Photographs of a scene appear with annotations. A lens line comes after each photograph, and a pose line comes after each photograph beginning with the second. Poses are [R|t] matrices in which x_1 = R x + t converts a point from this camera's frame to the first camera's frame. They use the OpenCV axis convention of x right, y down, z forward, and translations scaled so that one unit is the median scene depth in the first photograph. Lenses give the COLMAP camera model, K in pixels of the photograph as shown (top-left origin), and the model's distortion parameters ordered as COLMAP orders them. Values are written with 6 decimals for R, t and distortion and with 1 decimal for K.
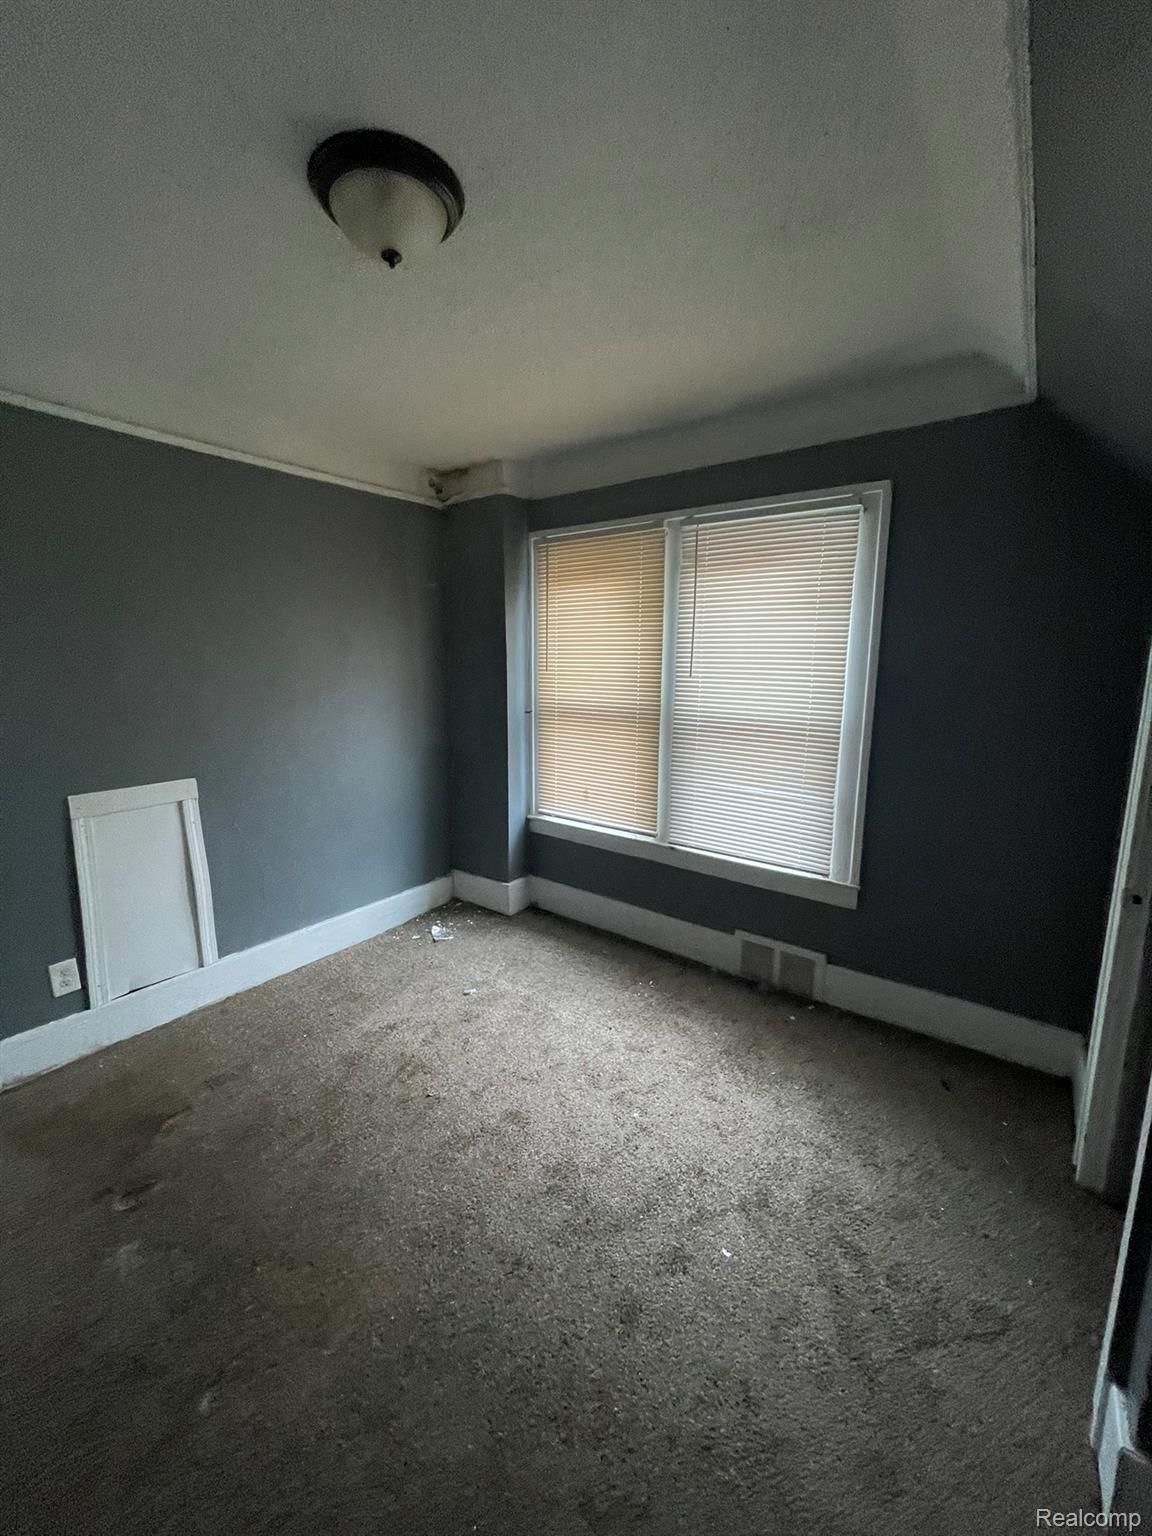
lens RADIAL K [[618.6, 0, 569.7], [0, 618.6, 764.6], [0, 0, 1]] dist [-0.007358, 0.004264]
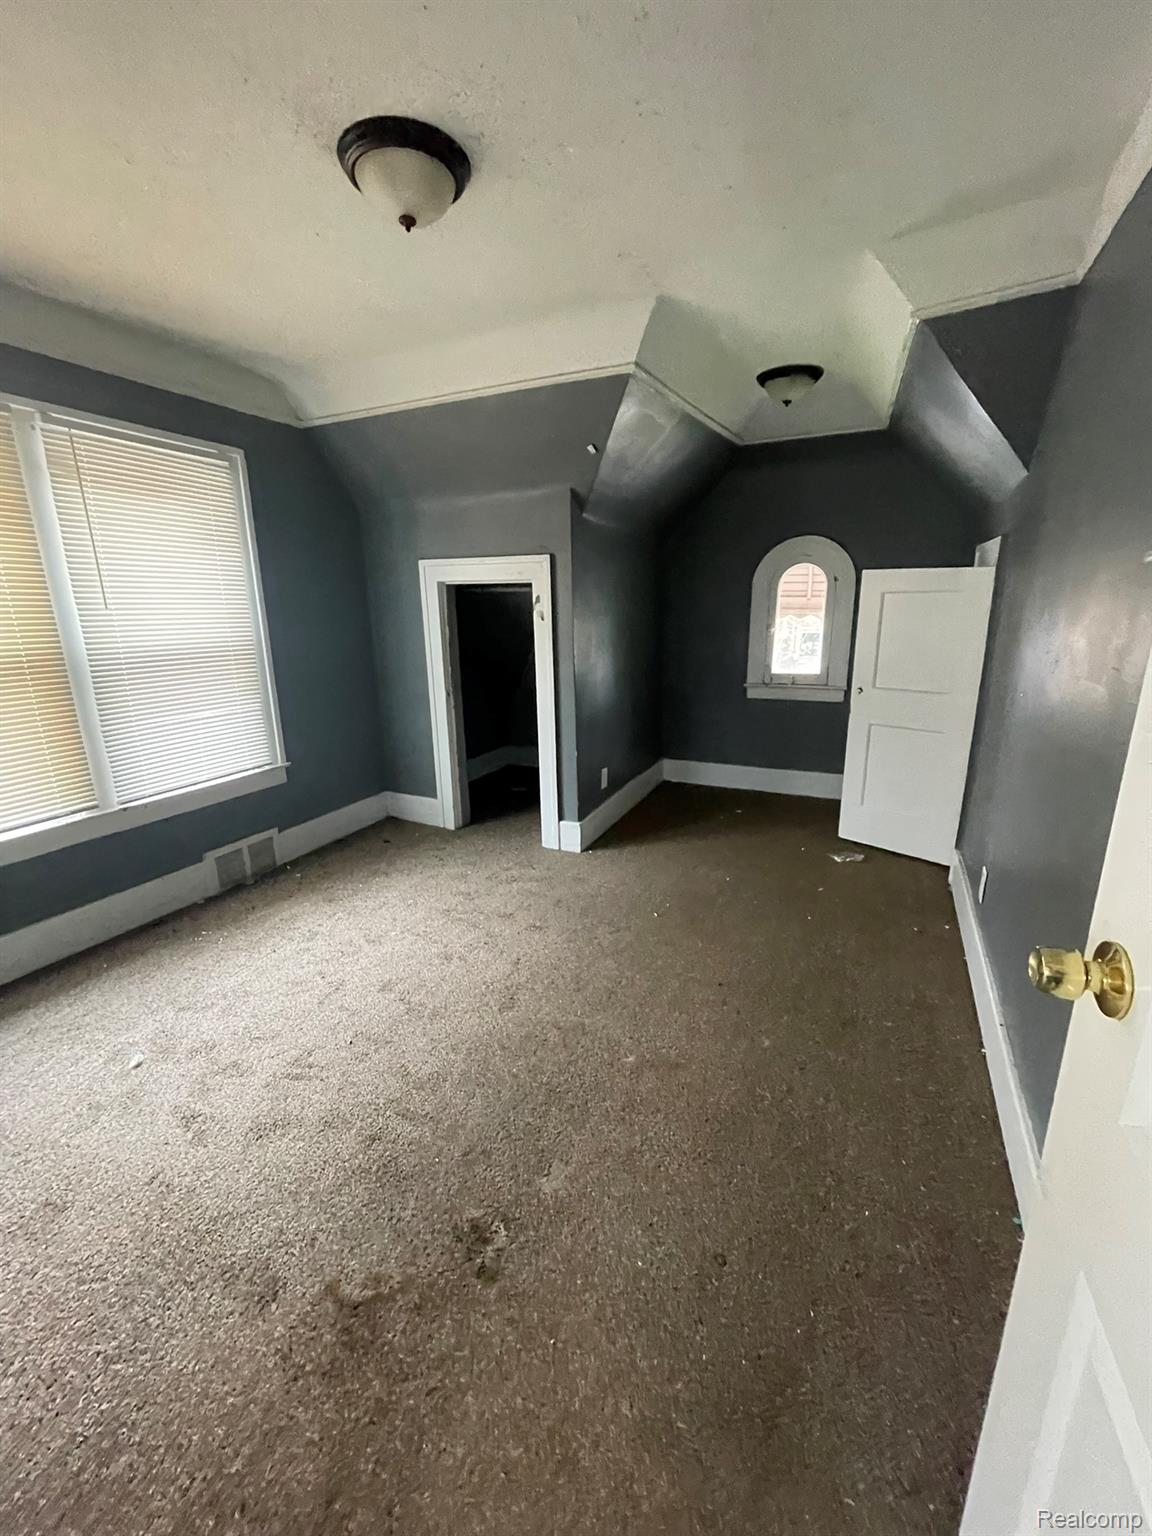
lens RADIAL K [[618.6, 0, 569.7], [0, 618.6, 764.6], [0, 0, 1]] dist [-0.007358, 0.004264]
pose [[-0.188095, -0.254686, 0.948554, -0.828491], [0.177809, 0.941003, 0.287917, -0.068780], [-0.965921, 0.222817, -0.131712, 0.526359]]
